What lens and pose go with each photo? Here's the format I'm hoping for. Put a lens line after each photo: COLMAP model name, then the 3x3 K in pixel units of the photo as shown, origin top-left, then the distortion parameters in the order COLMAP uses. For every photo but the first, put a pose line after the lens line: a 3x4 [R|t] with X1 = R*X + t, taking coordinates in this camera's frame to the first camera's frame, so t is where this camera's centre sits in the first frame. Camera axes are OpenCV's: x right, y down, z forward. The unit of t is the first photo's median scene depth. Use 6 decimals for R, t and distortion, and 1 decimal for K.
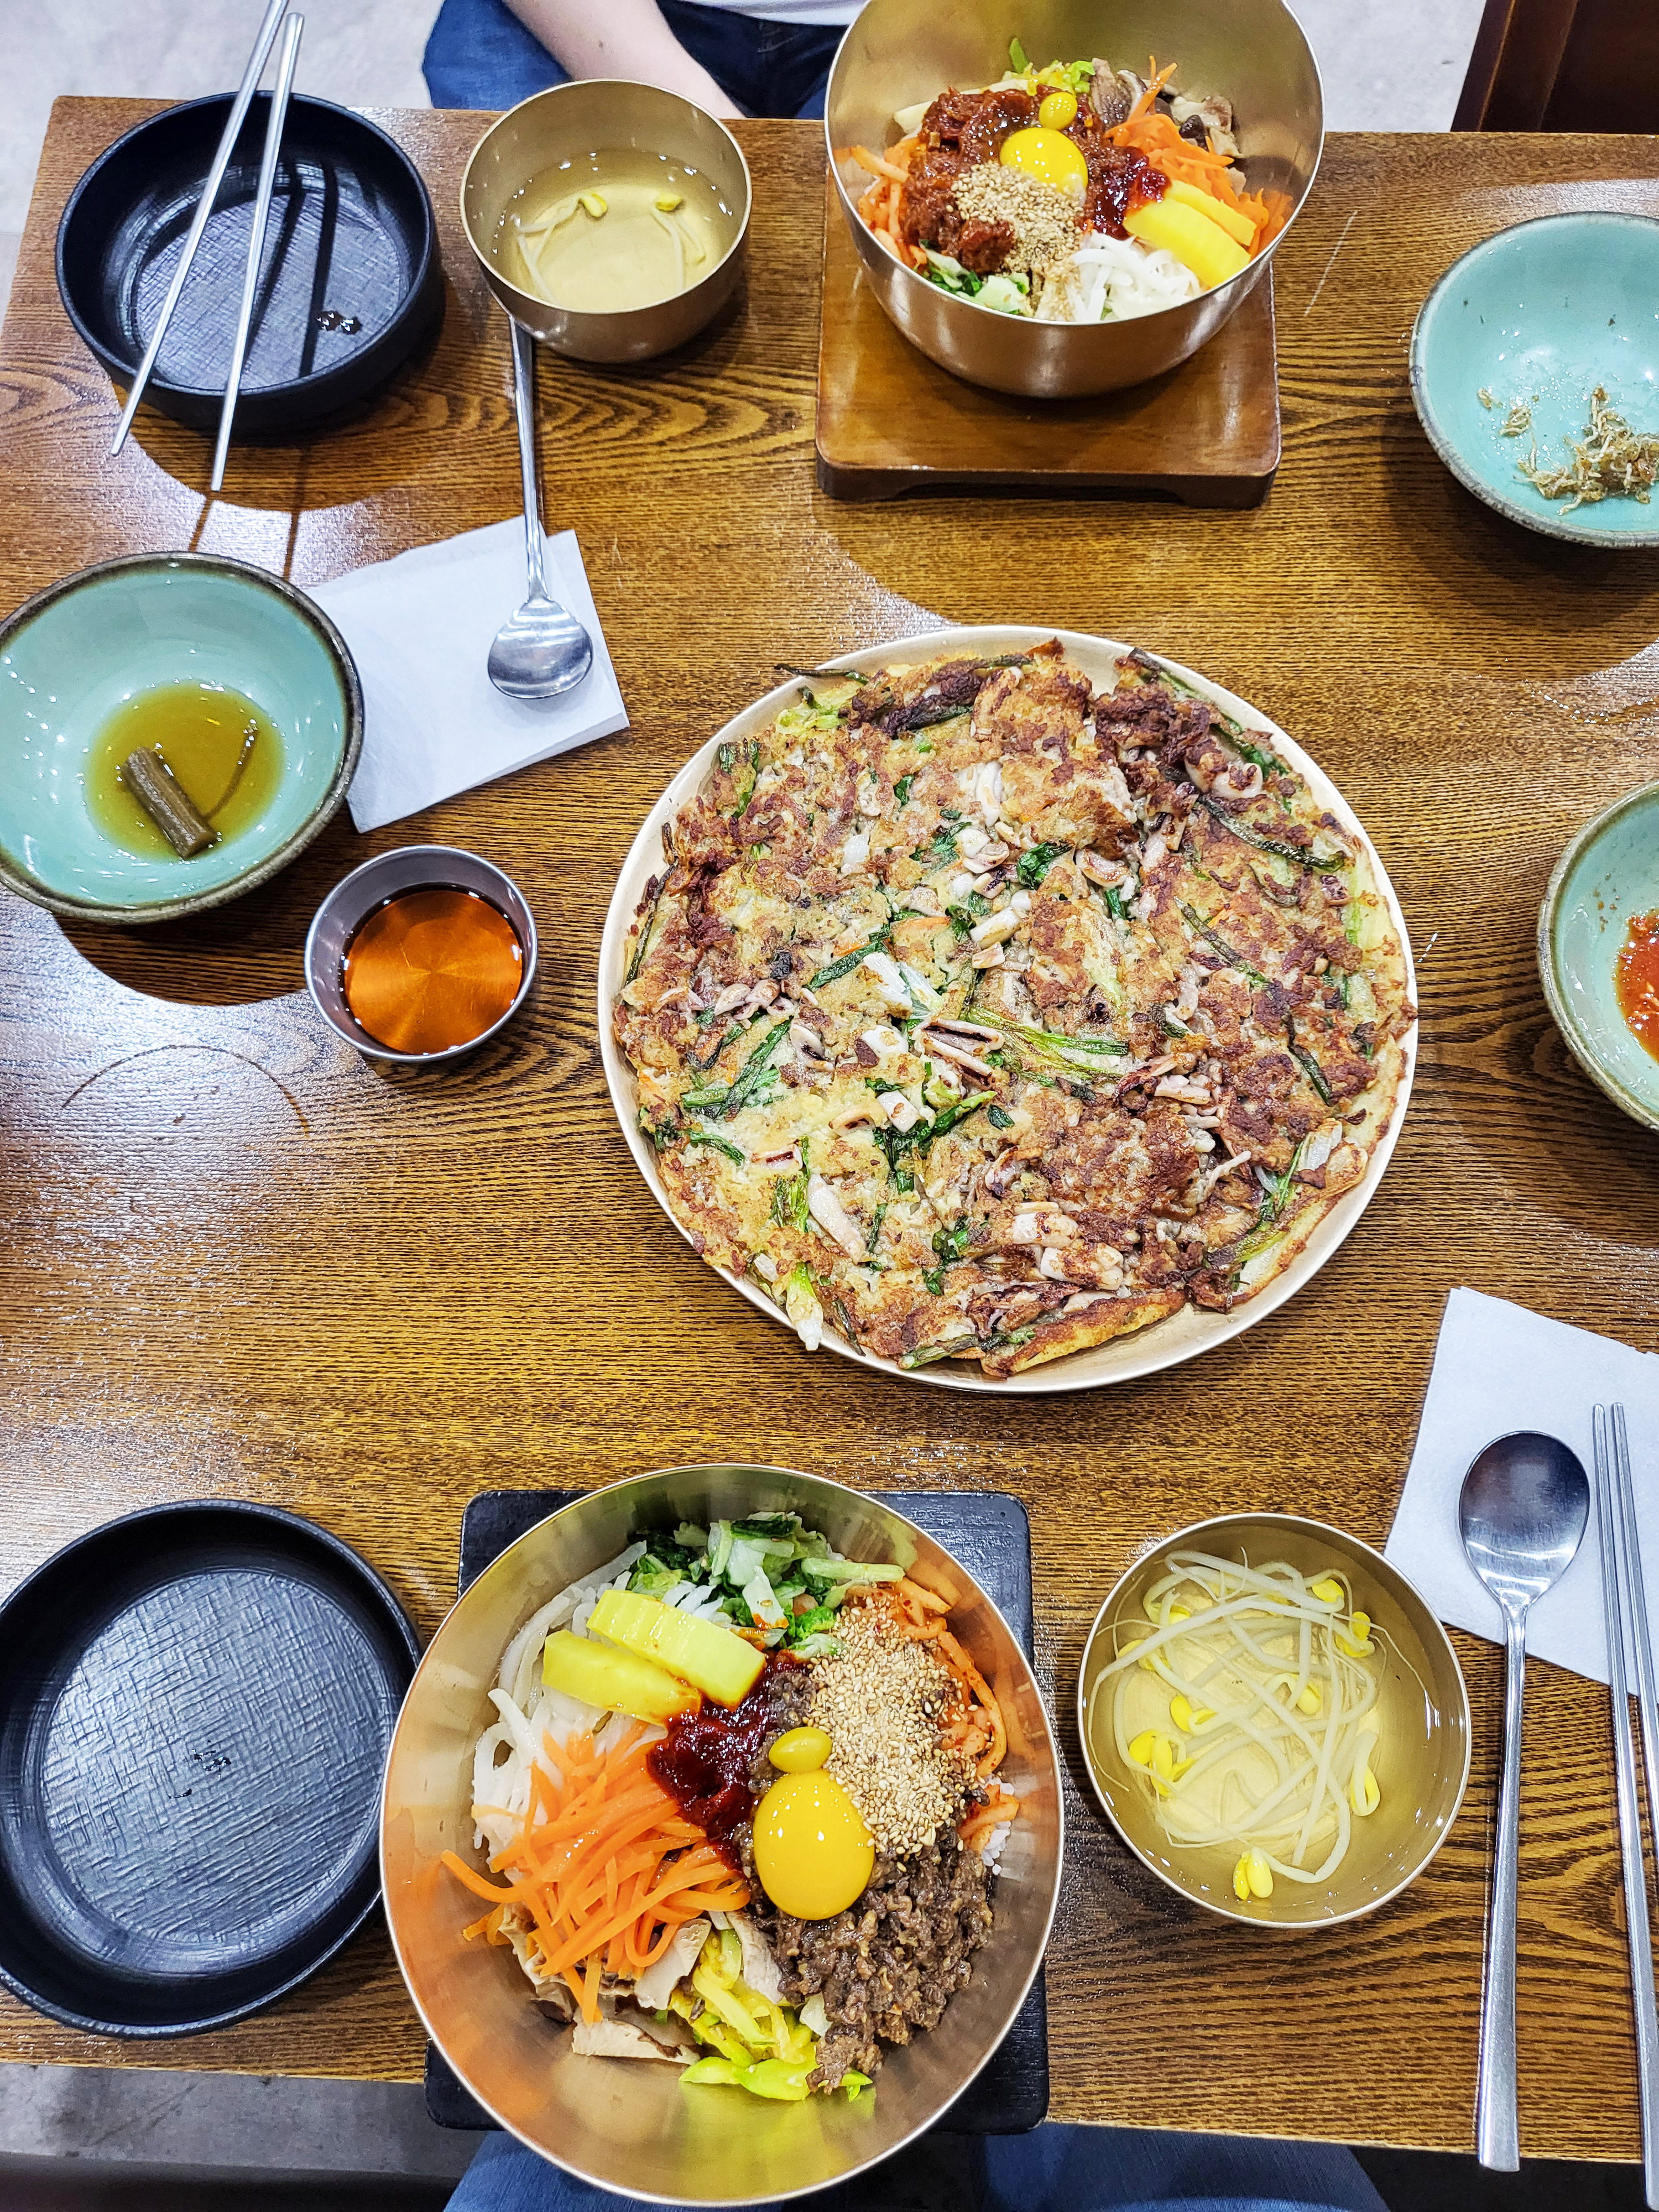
lens RADIAL K [[1698.0, 0, 825.4], [0, 1698.0, 1109.3], [0, 0, 1]] dist [-0.037320, 0.077949]
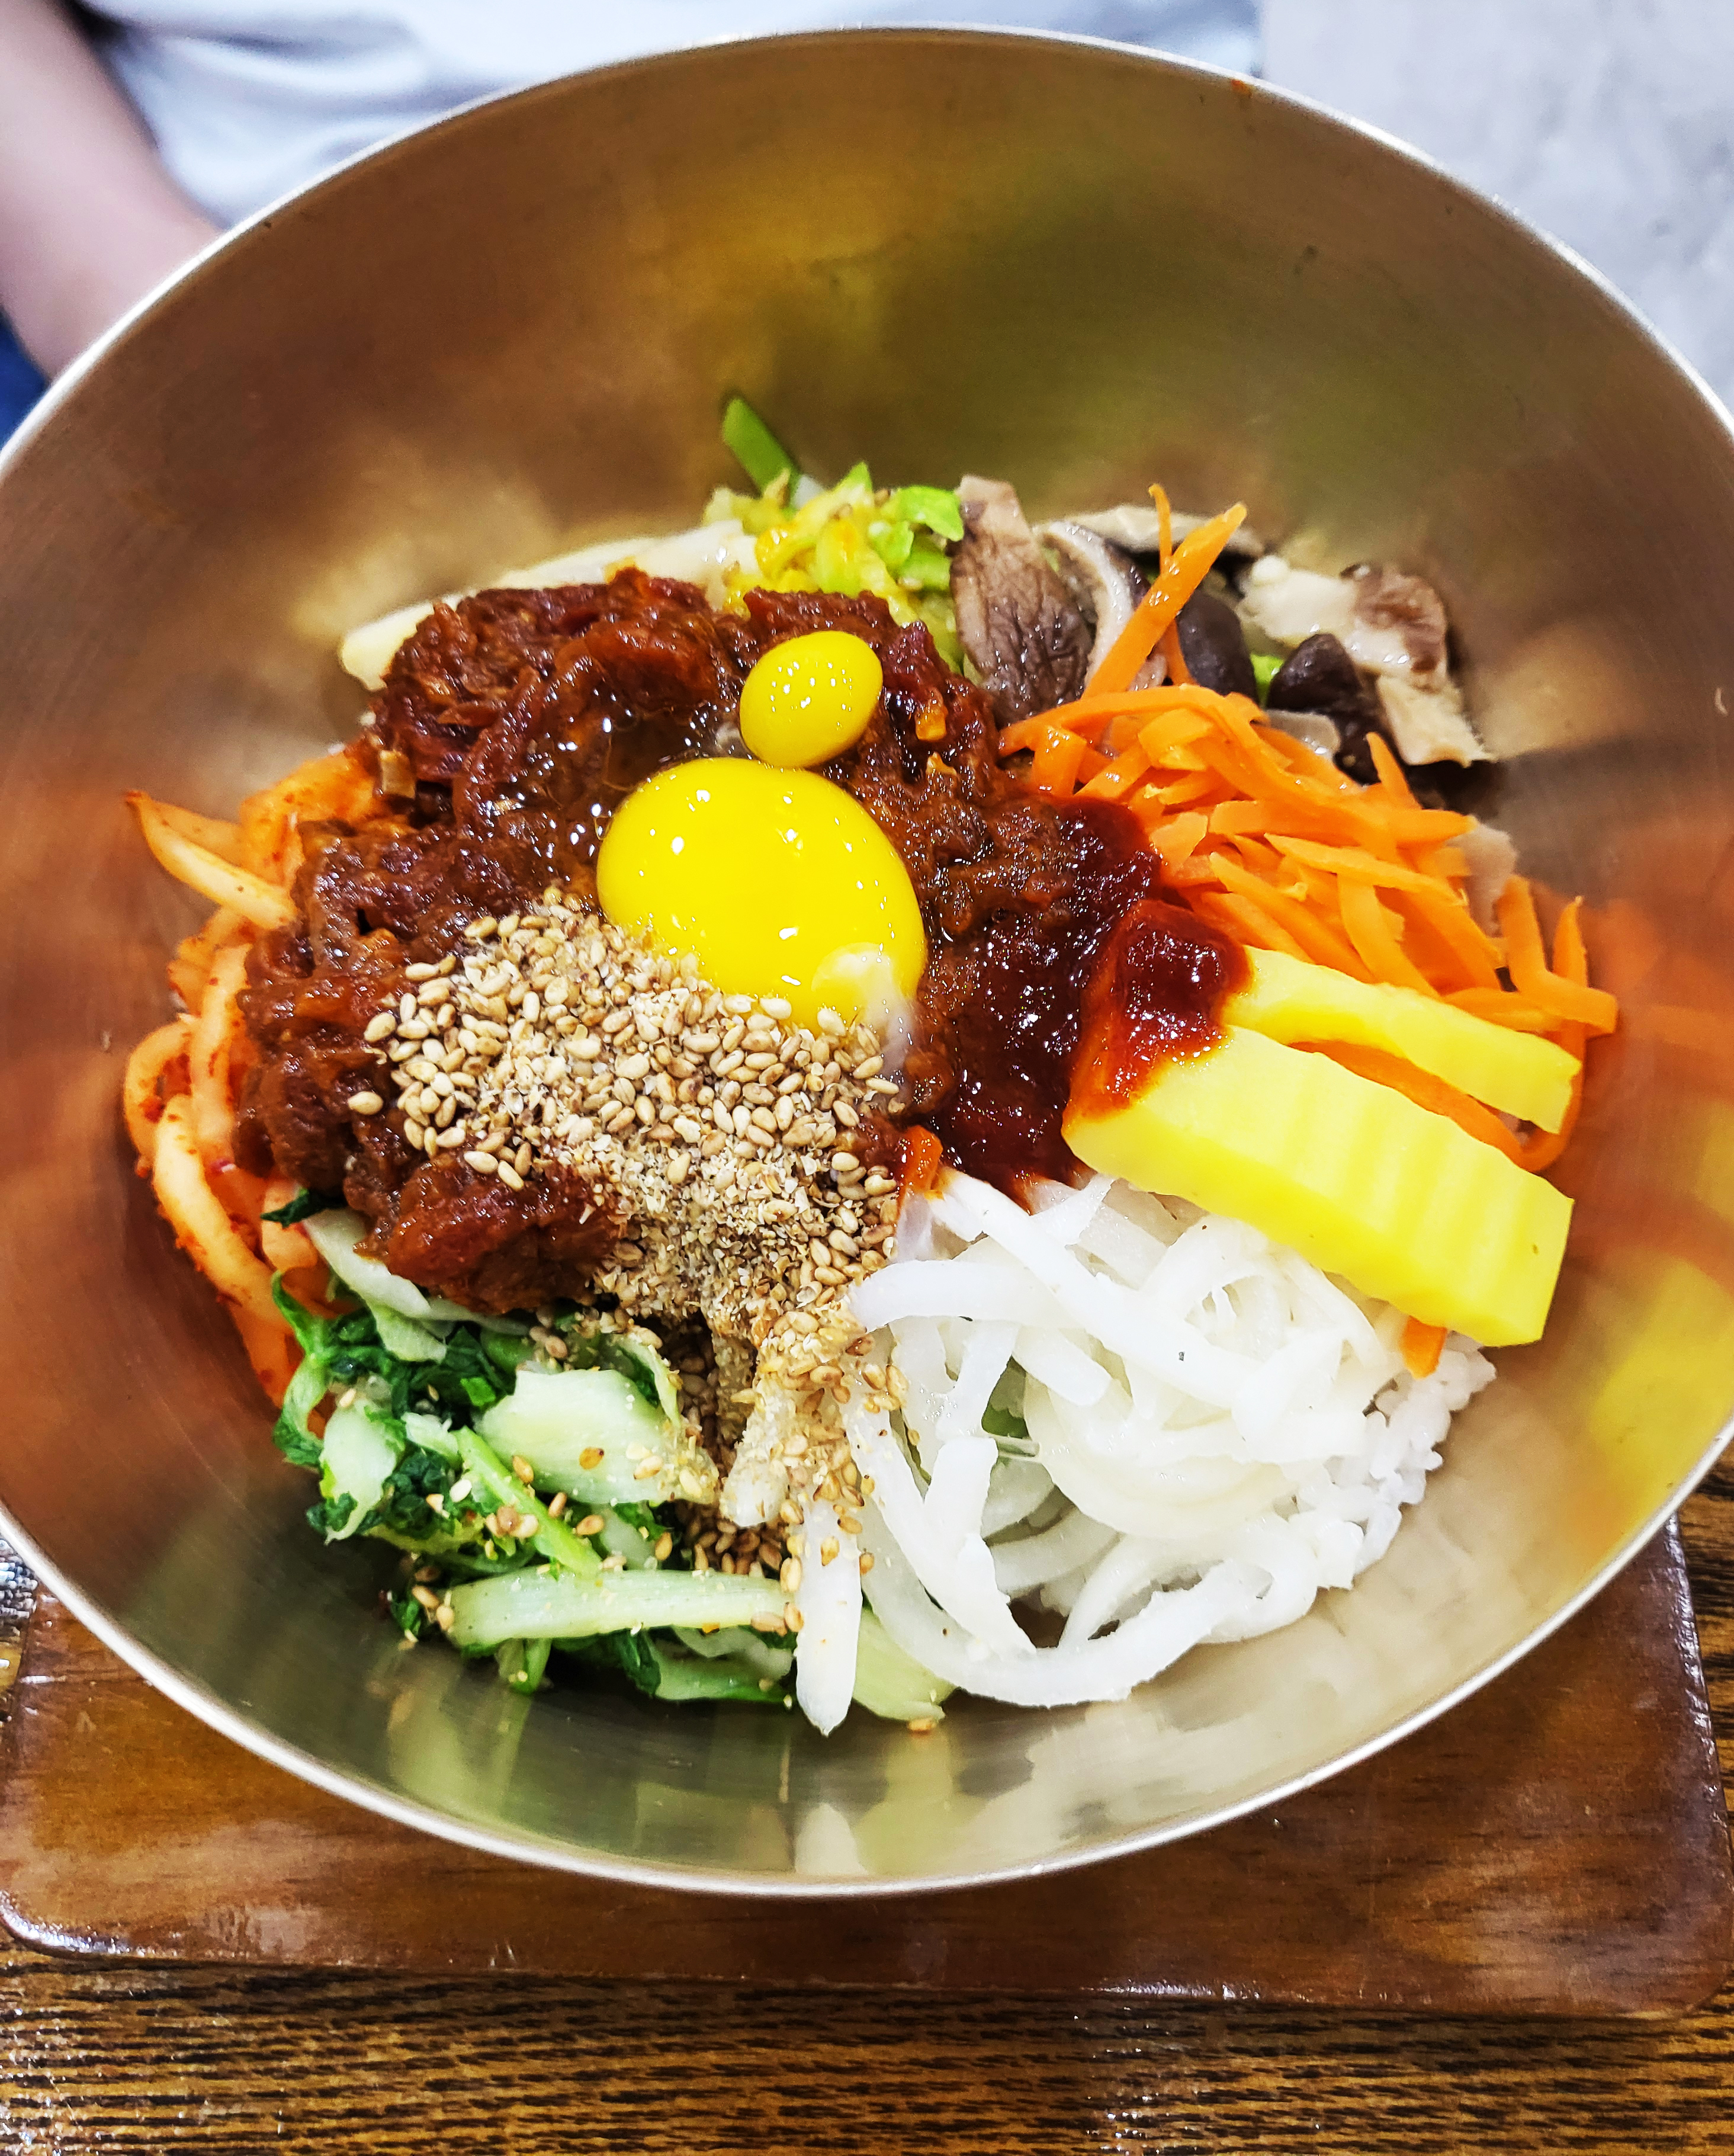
lens RADIAL K [[1828.4, 0, 868.3], [0, 1828.4, 1094.5], [0, 0, 1]] dist [0.060378, 0.029857]
pose [[0.999292, -0.020318, -0.031670, 0.153655], [0.016407, 0.992737, -0.119182, -0.489675], [0.033862, 0.118578, 0.992367, 0.715625]]
